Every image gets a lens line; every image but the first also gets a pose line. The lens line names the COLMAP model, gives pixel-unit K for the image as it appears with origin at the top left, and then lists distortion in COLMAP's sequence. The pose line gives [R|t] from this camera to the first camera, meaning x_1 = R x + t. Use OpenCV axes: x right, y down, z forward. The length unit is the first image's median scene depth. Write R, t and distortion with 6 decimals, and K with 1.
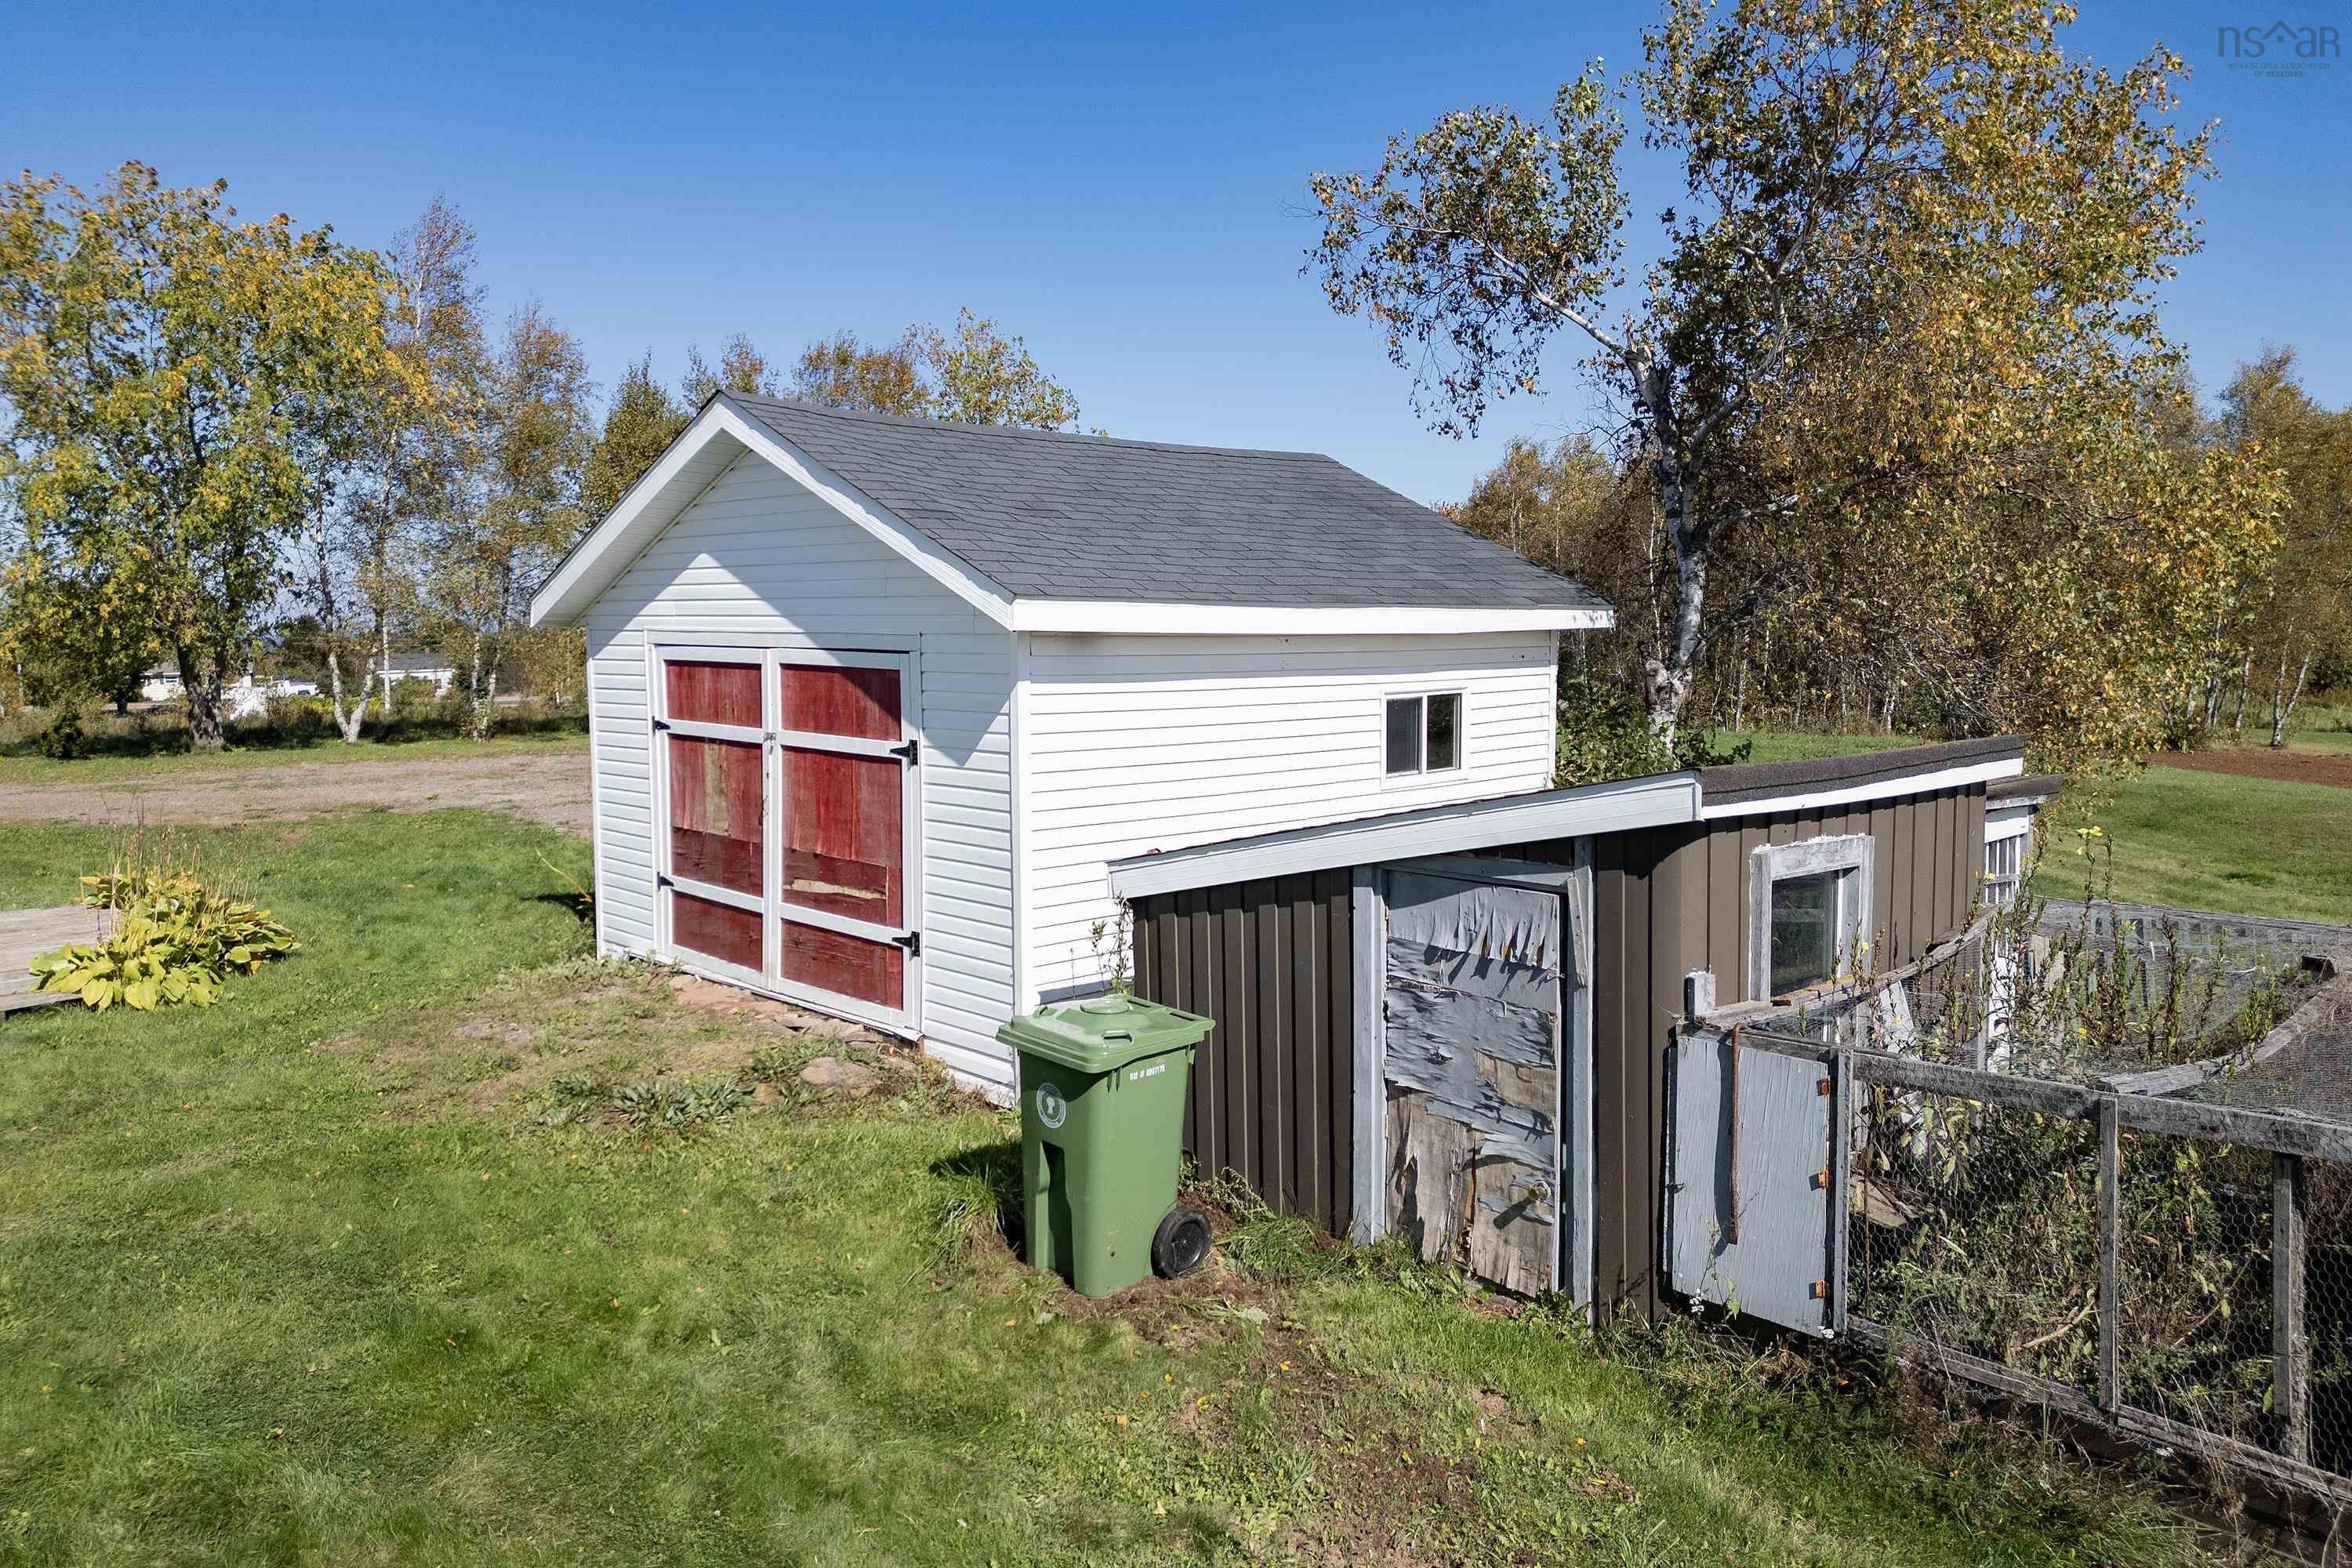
lens RADIAL K [[1641.9, 0, 1156.3], [0, 1641.9, 779.9], [0, 0, 1]] dist [0.085913, -0.088376]
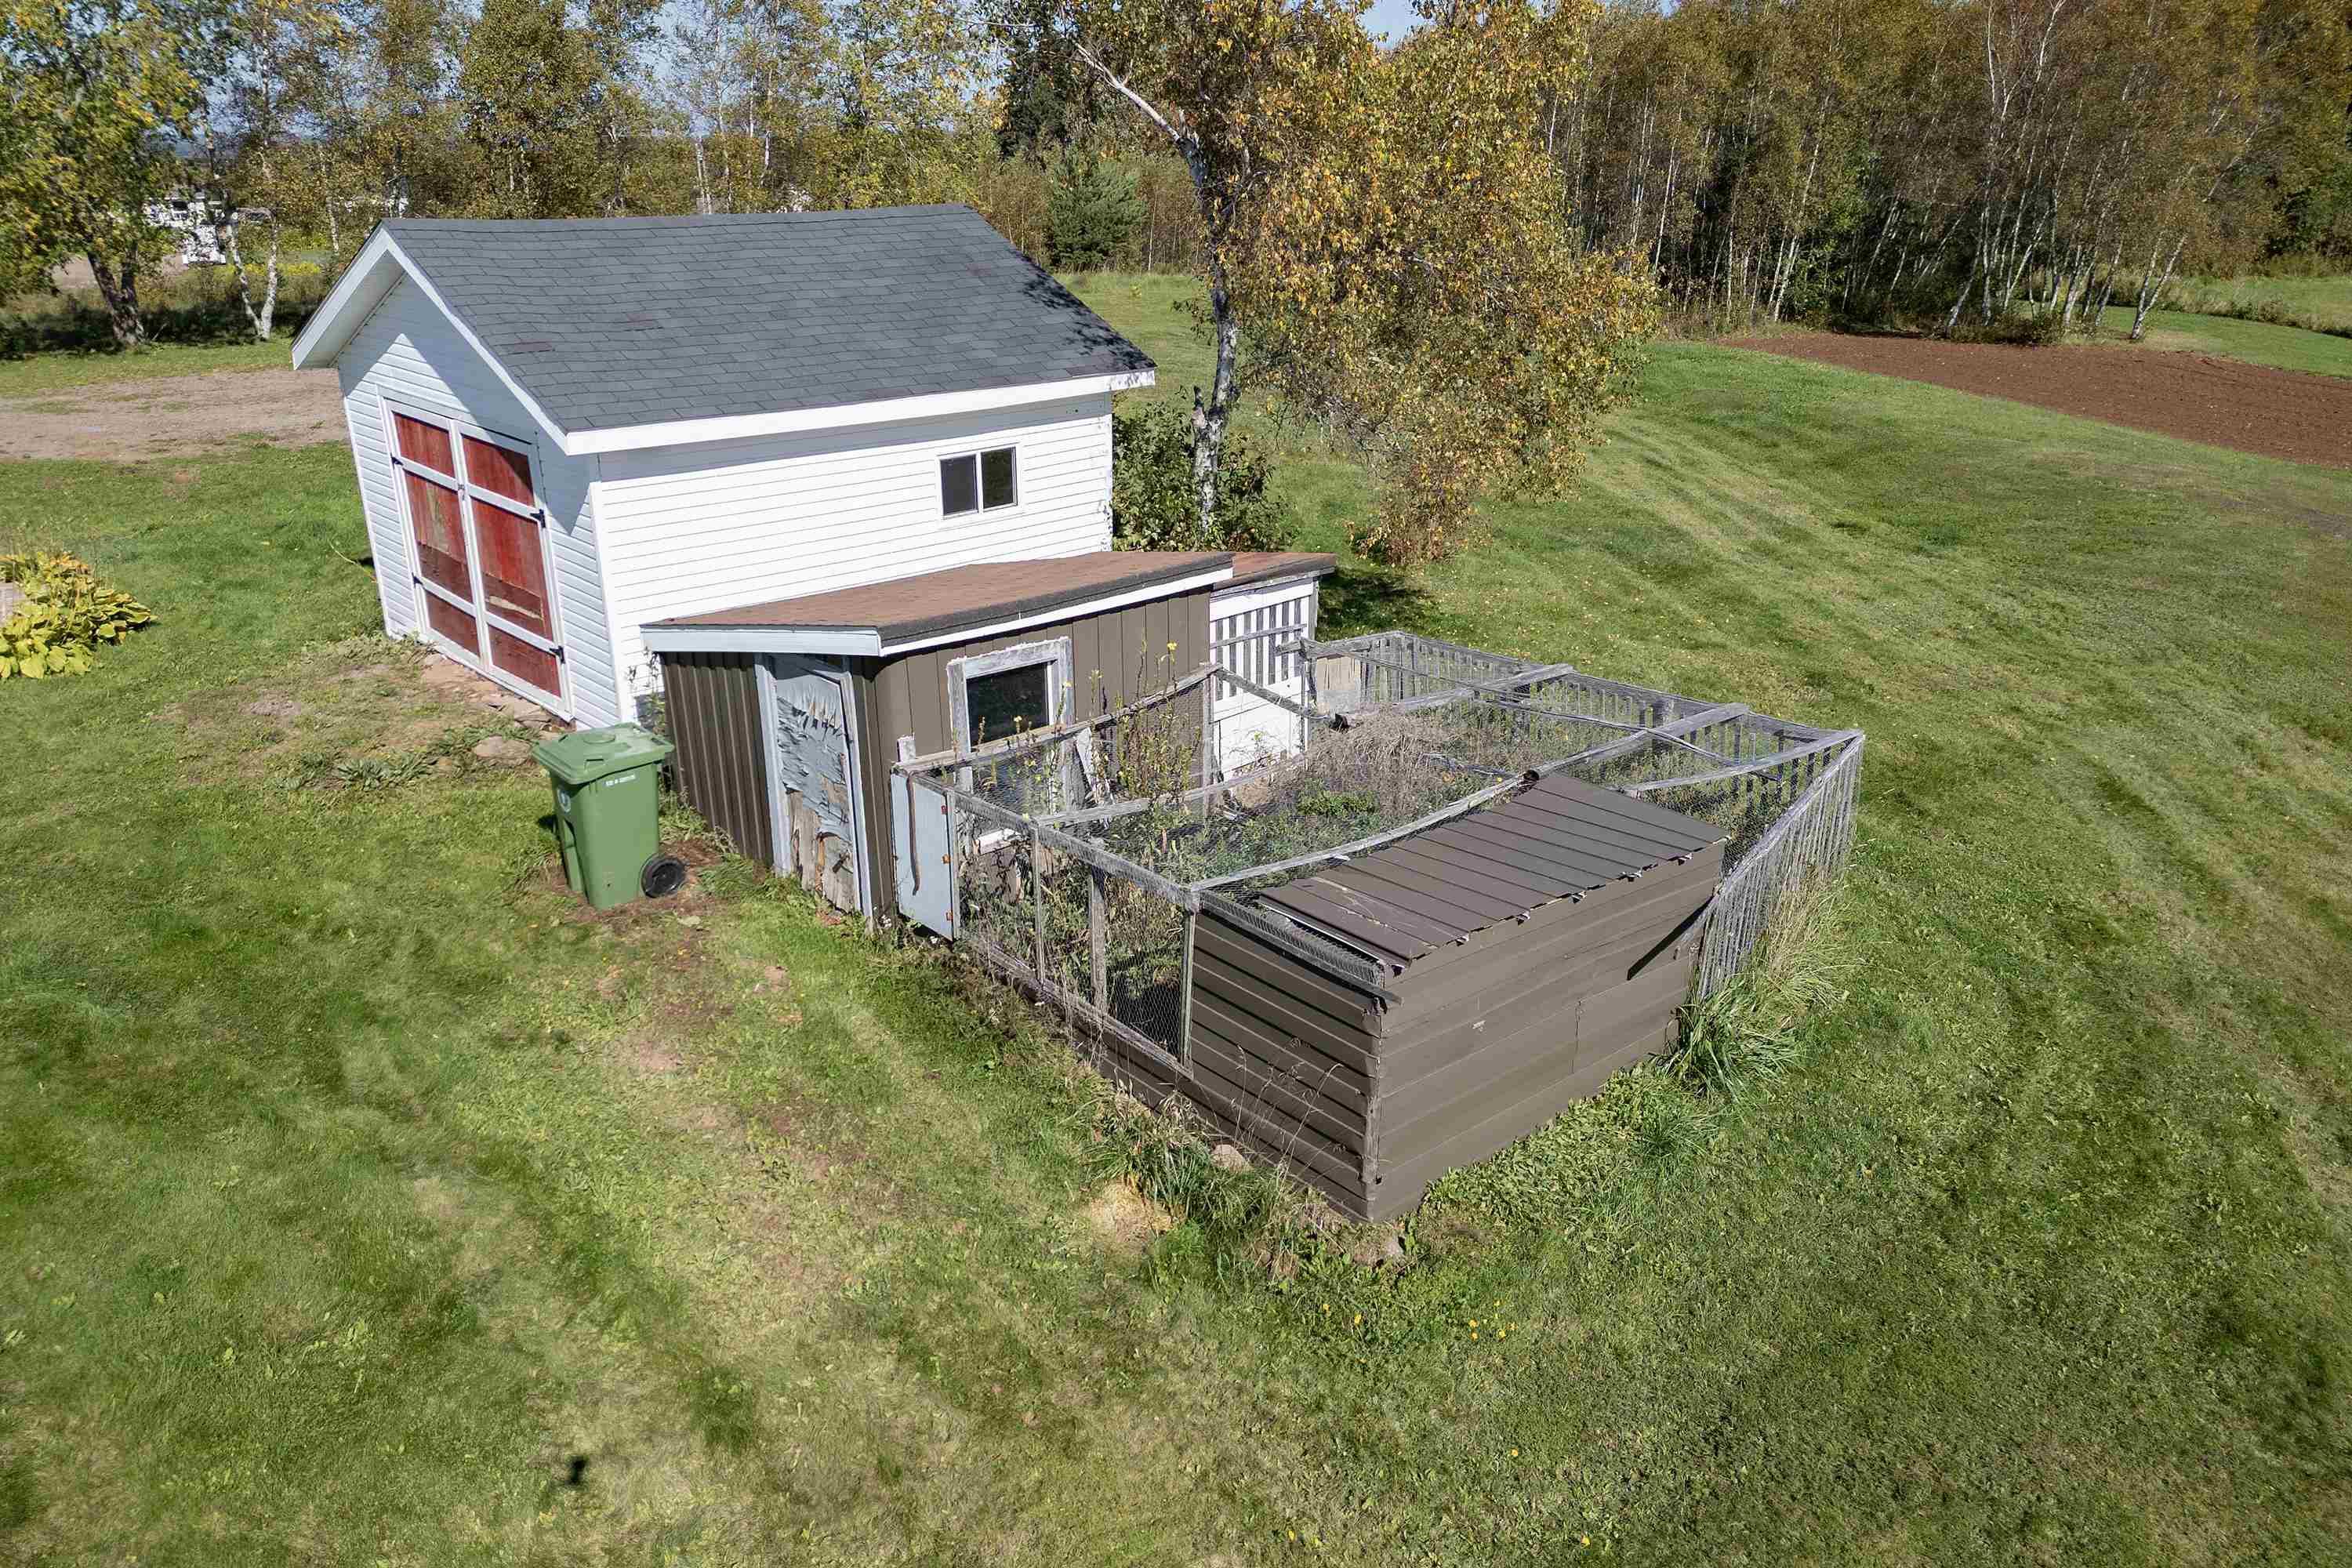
lens RADIAL K [[1641.9, 0, 1178.2], [0, 1641.9, 802.0], [0, 0, 1]] dist [0.085913, -0.088376]
pose [[0.999948, 0.010073, -0.001771, 0.386306], [-0.009133, 0.957378, 0.288694, -0.195406], [0.004604, -0.288663, 0.957420, -0.395016]]
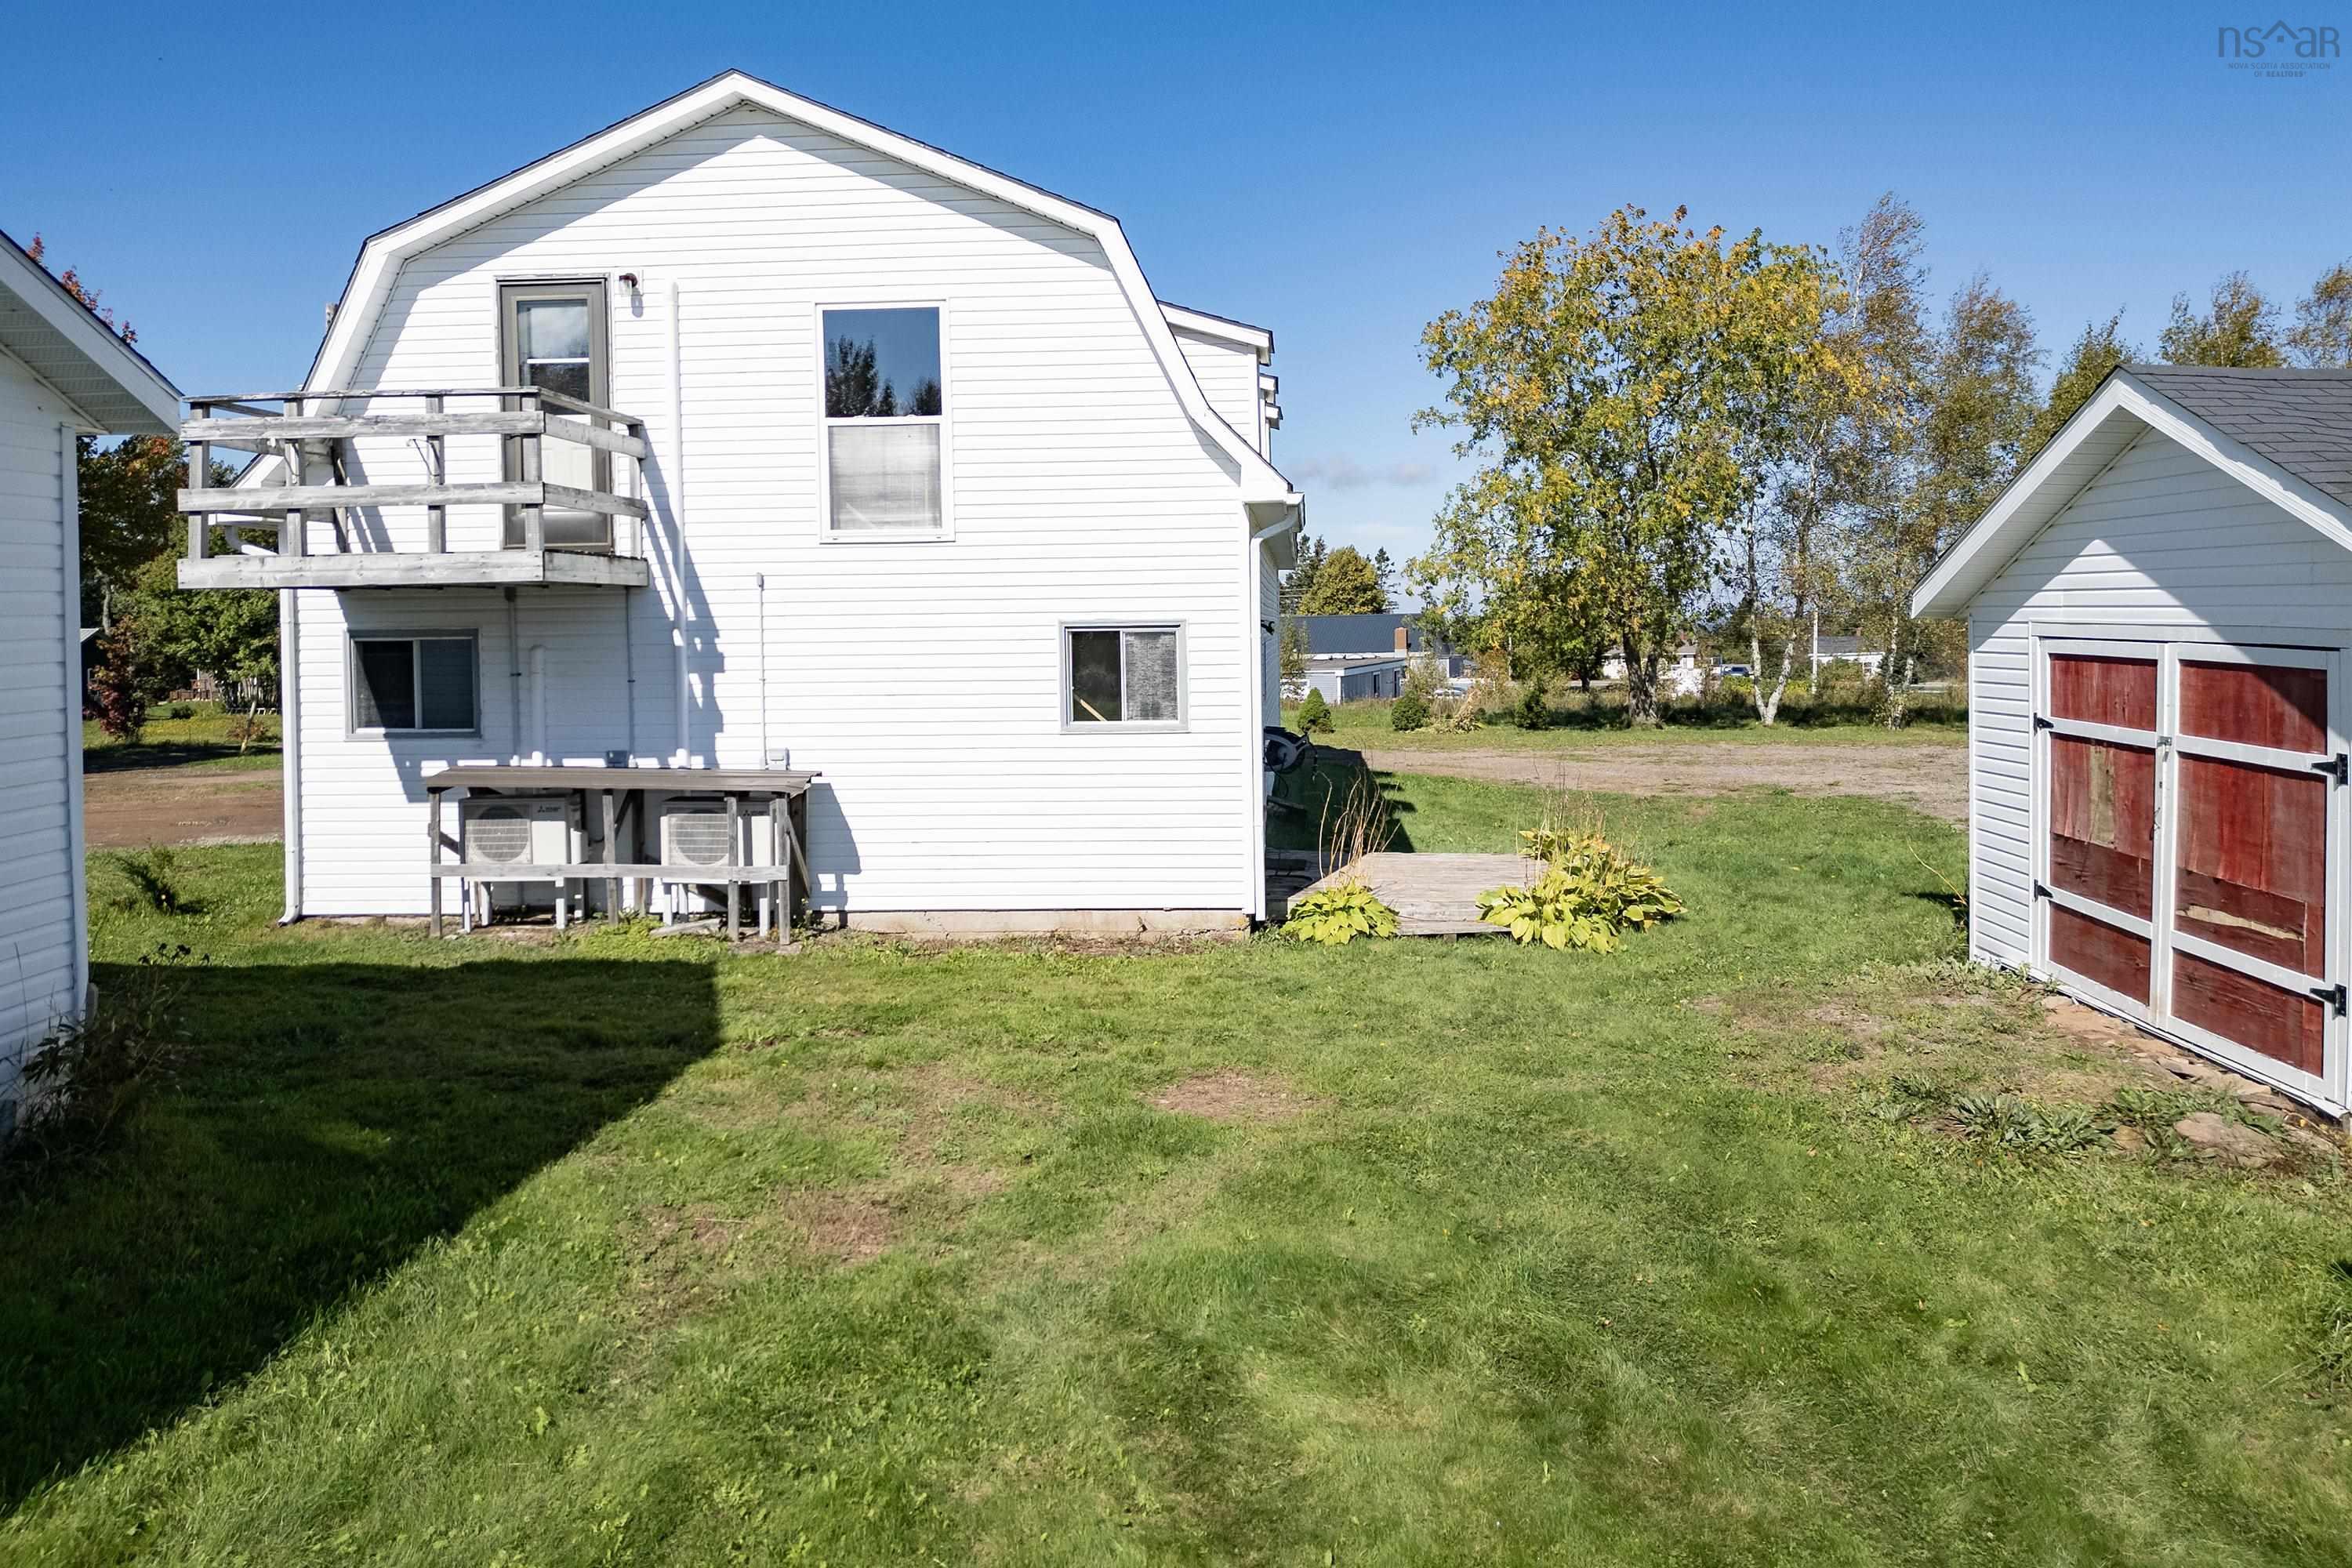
lens RADIAL K [[1715.5, 0, 1152.0], [0, 1715.5, 641.8], [0, 0, 1]] dist [0.047169, -0.037266]
pose [[0.694874, 0.009140, -0.719074, 0.066136], [-0.061401, 0.997022, -0.046662, -0.002719], [0.716506, 0.076576, 0.693366, -0.052818]]
